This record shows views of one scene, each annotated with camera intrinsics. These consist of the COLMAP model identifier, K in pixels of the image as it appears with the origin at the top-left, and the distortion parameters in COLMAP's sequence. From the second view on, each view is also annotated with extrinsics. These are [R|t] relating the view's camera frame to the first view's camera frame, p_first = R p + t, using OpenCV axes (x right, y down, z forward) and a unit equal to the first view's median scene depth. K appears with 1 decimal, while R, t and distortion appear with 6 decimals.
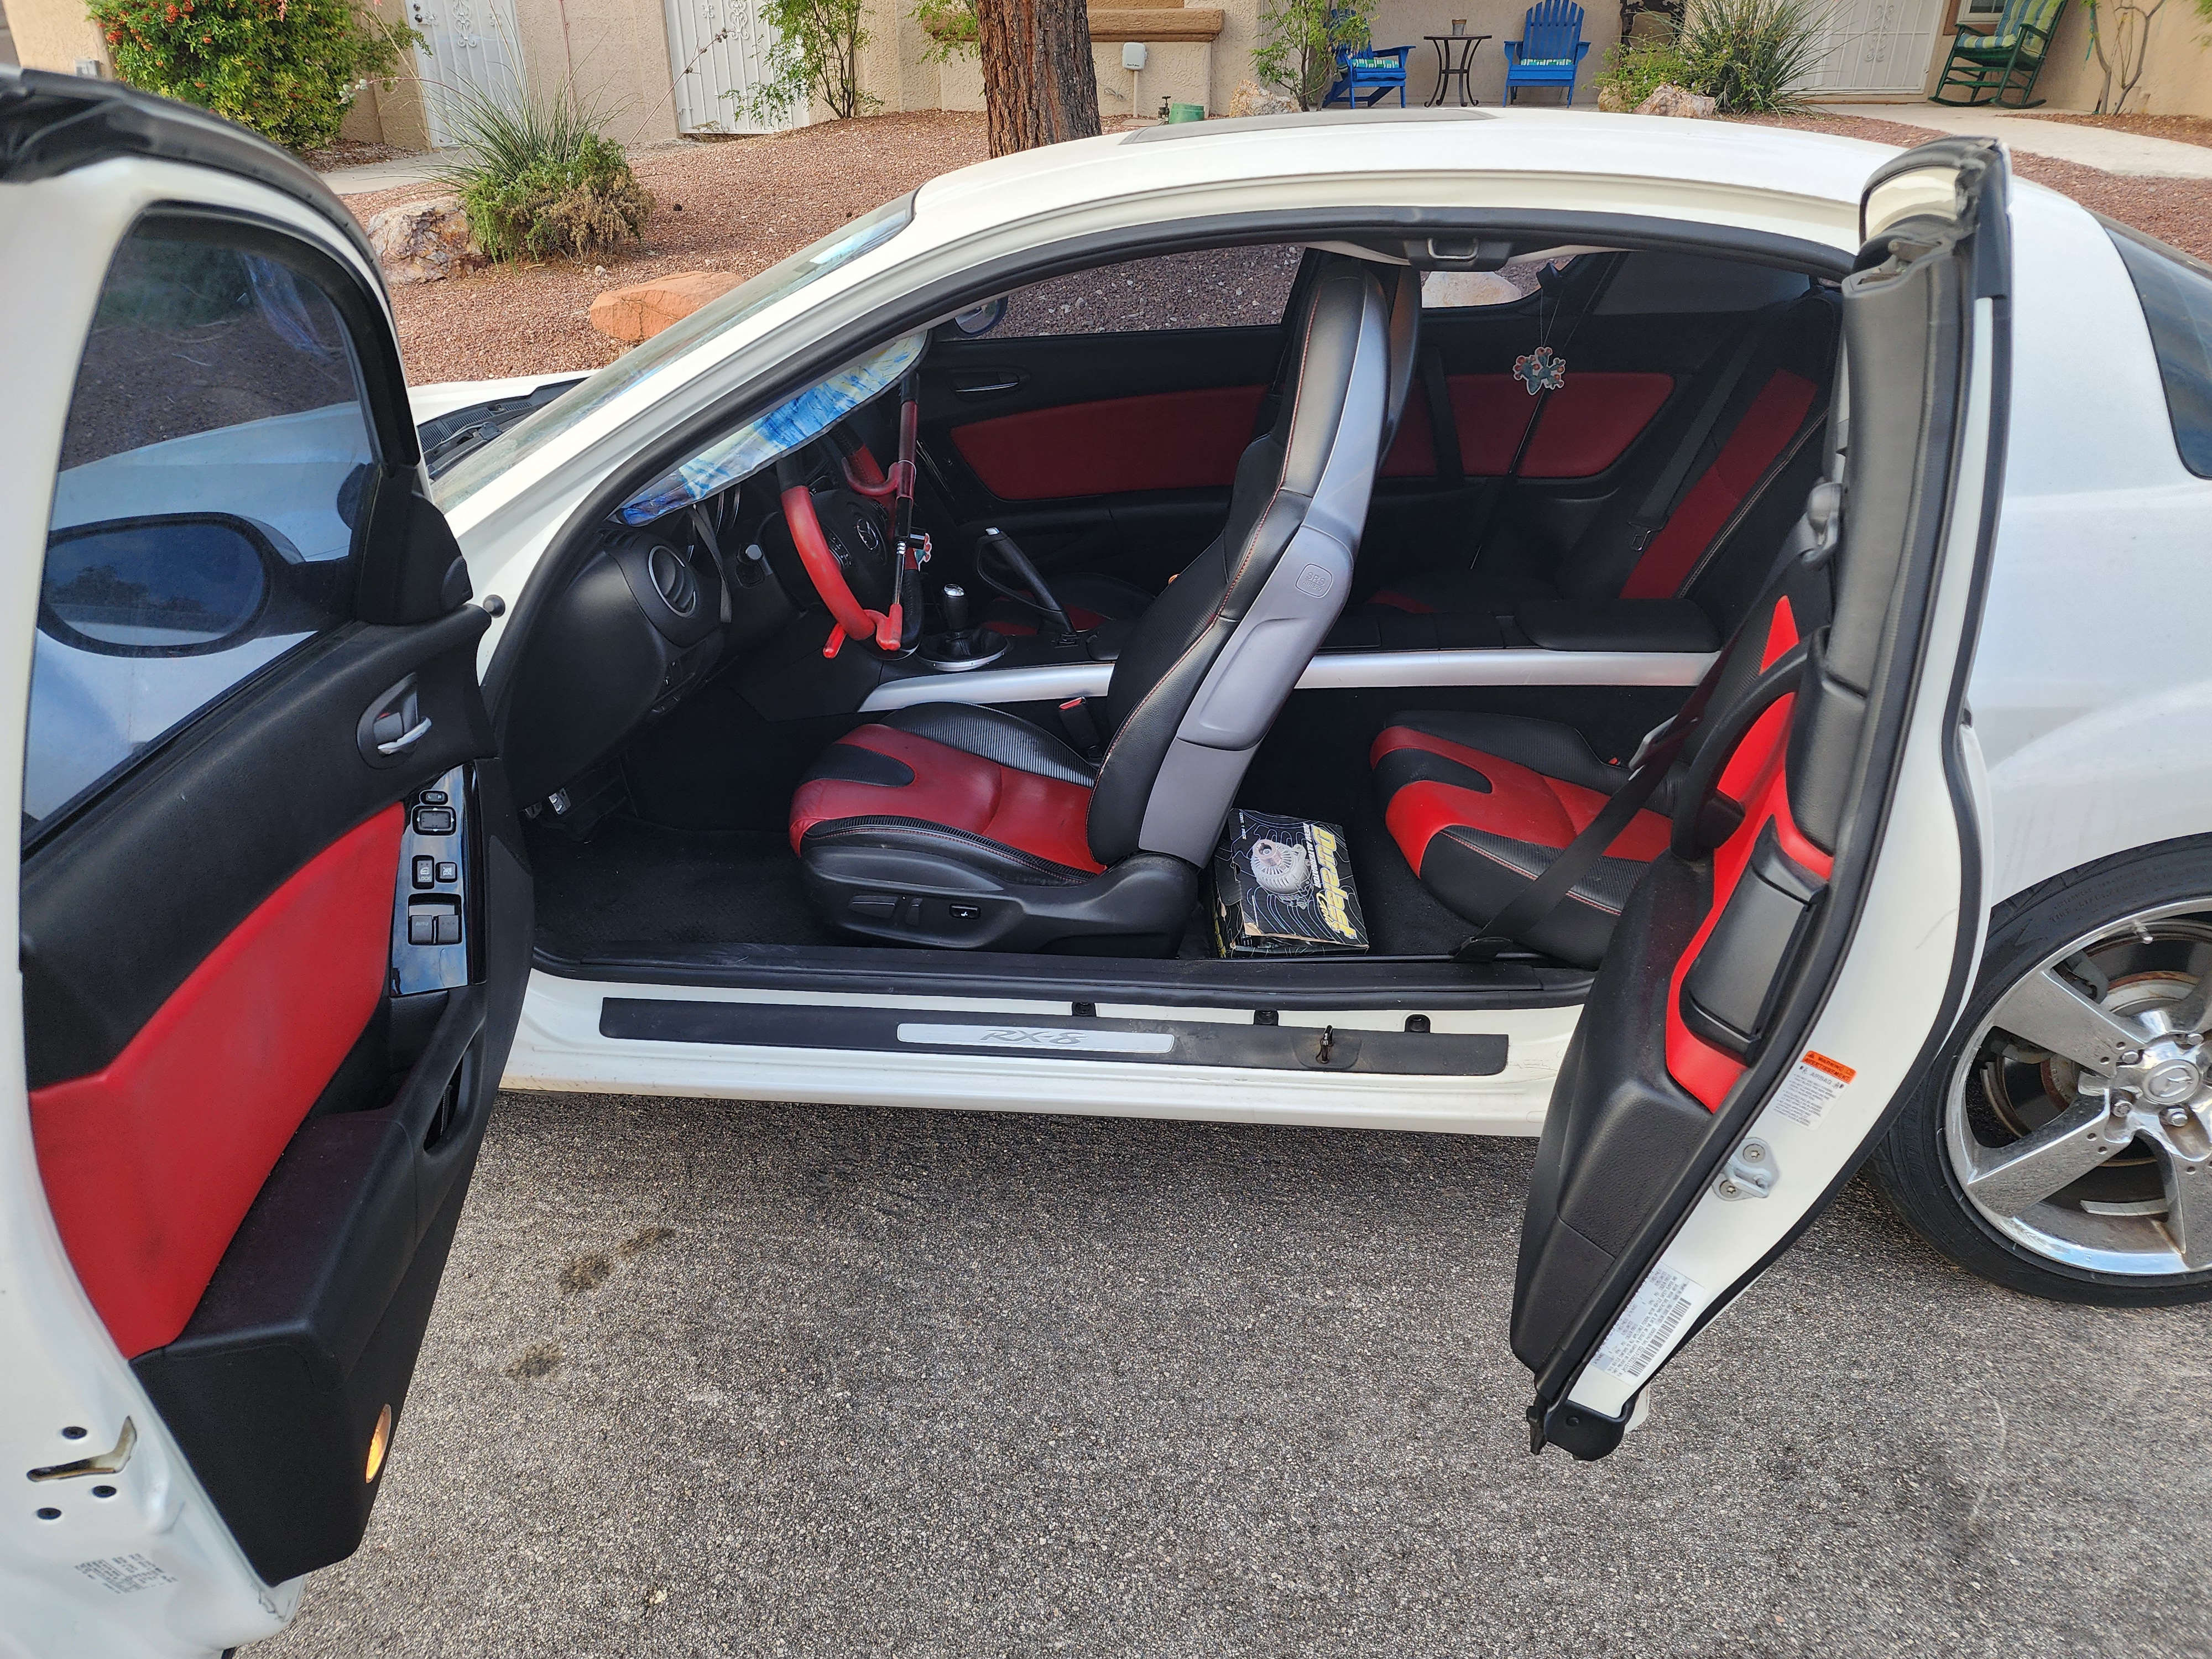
lens RADIAL K [[1473.4, 0, 1102.3], [0, 1473.4, 798.4], [0, 0, 1]] dist [0.071991, -0.067213]
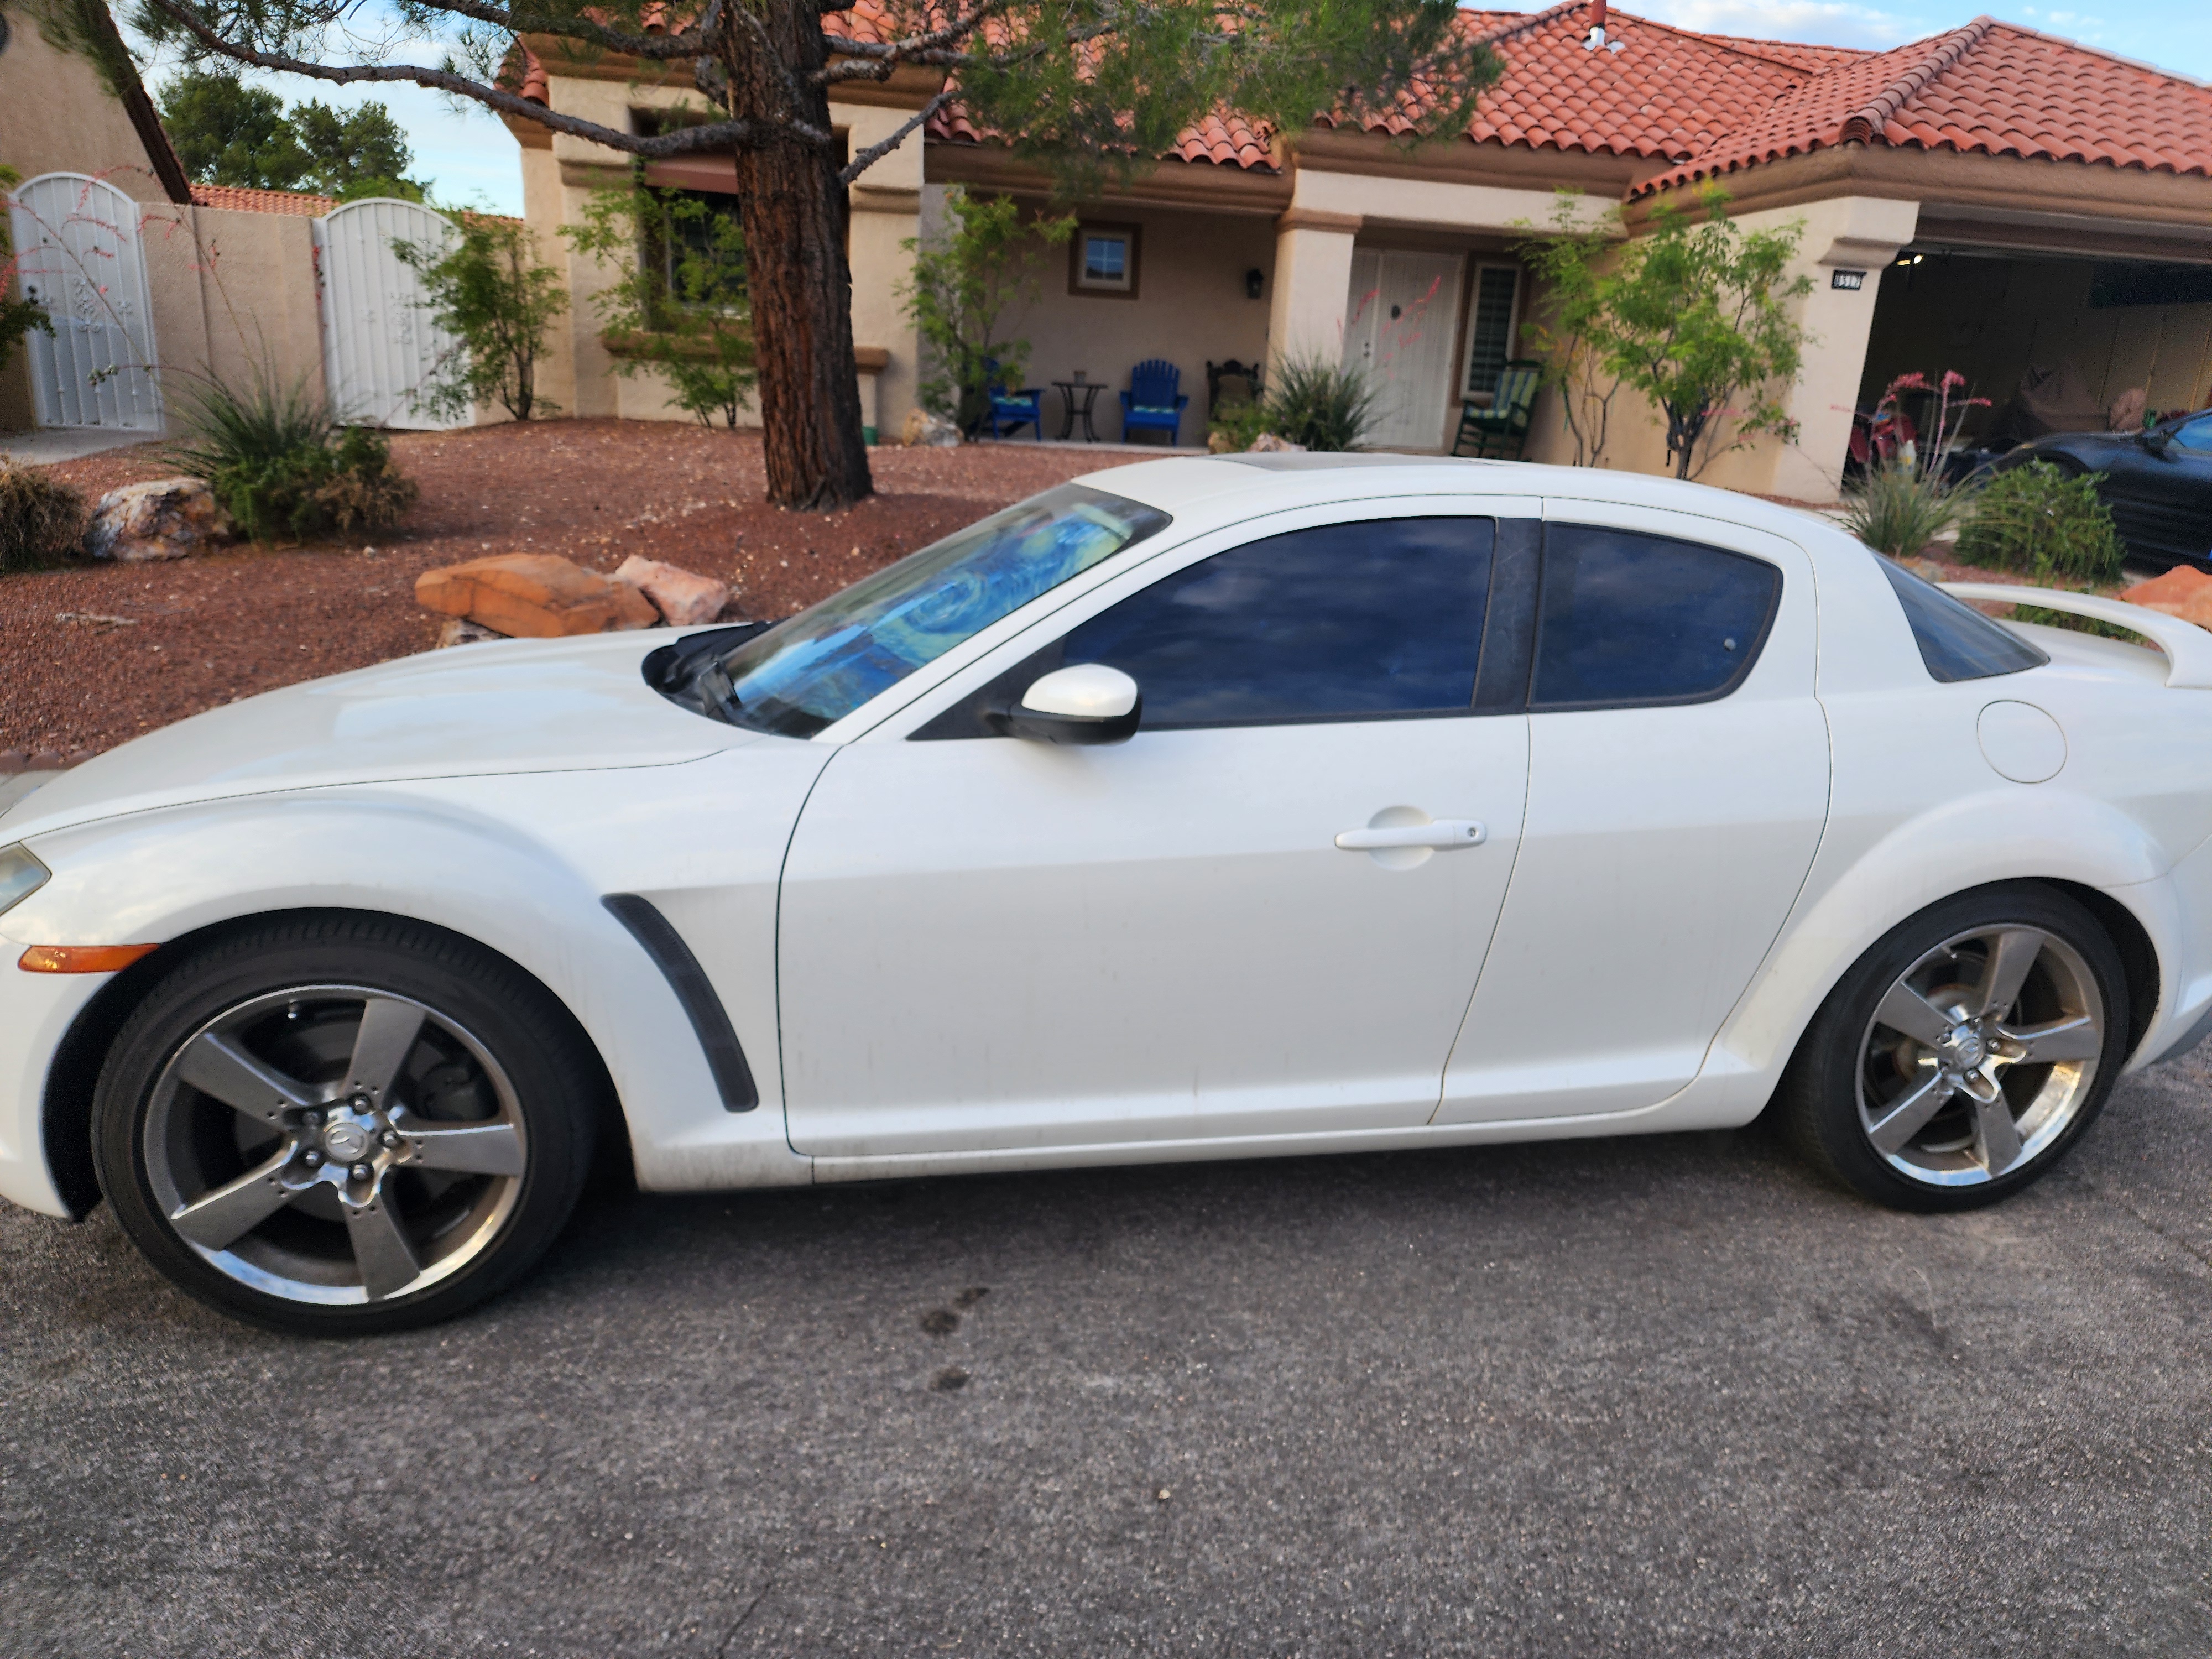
lens RADIAL K [[1498.8, 0, 1106.0], [0, 1498.8, 829.5], [0, 0, 1]] dist [0.069251, -0.078883]
pose [[0.956320, -0.027111, 0.291061, -0.160157], [0.077233, 0.983742, -0.162129, 0.037294], [-0.281934, 0.177527, 0.942867, -0.078734]]
